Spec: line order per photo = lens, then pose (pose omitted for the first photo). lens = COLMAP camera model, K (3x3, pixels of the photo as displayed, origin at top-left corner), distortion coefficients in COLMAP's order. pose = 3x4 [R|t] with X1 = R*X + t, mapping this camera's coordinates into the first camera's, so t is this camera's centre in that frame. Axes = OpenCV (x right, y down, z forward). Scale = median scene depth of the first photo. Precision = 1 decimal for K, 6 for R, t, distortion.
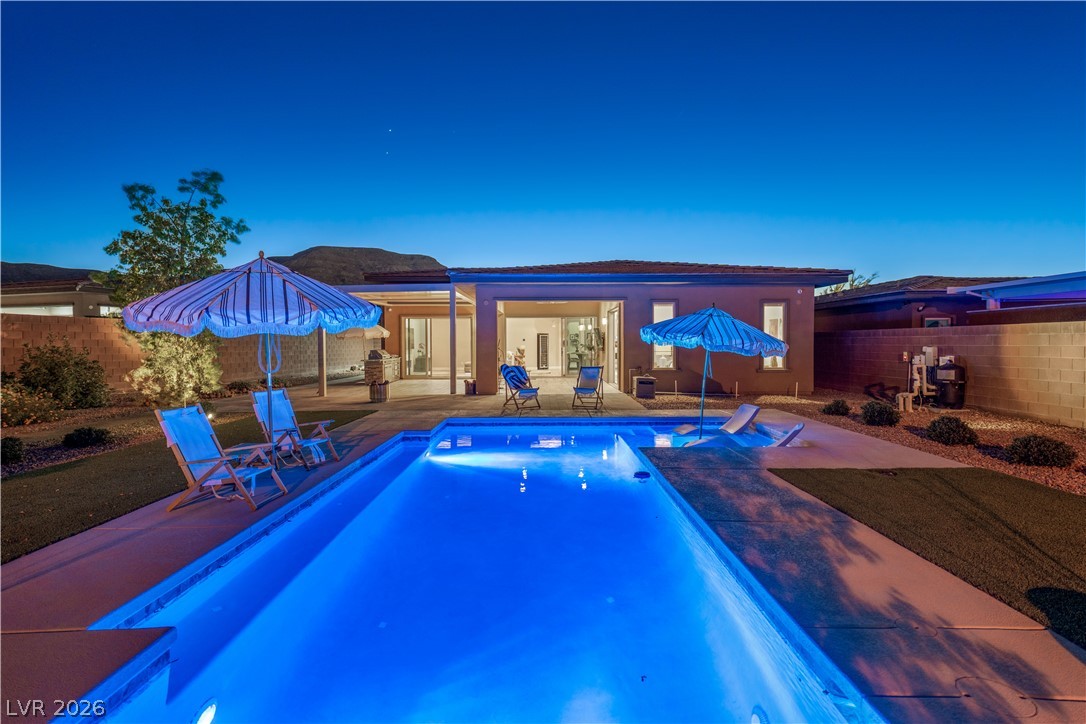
lens RADIAL K [[547.8, 0, 544.7], [0, 547.8, 357.9], [0, 0, 1]] dist [-0.002231, -0.000974]
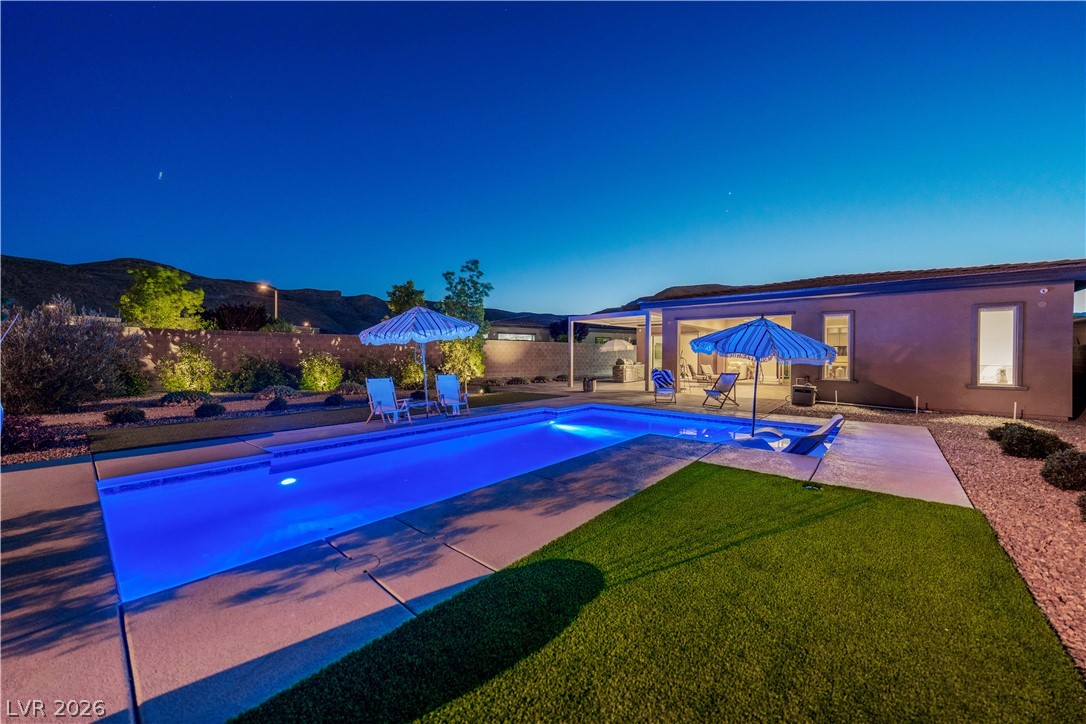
lens RADIAL K [[408.4, 0, 545.9], [0, 408.4, 361.3], [0, 0, 1]] dist [-0.003701, 0.000082]
pose [[0.755413, 0.016349, -0.655045, 0.495190], [-0.026382, 0.999637, -0.005475, 0.007959], [0.654717, 0.021417, 0.755570, 0.113955]]
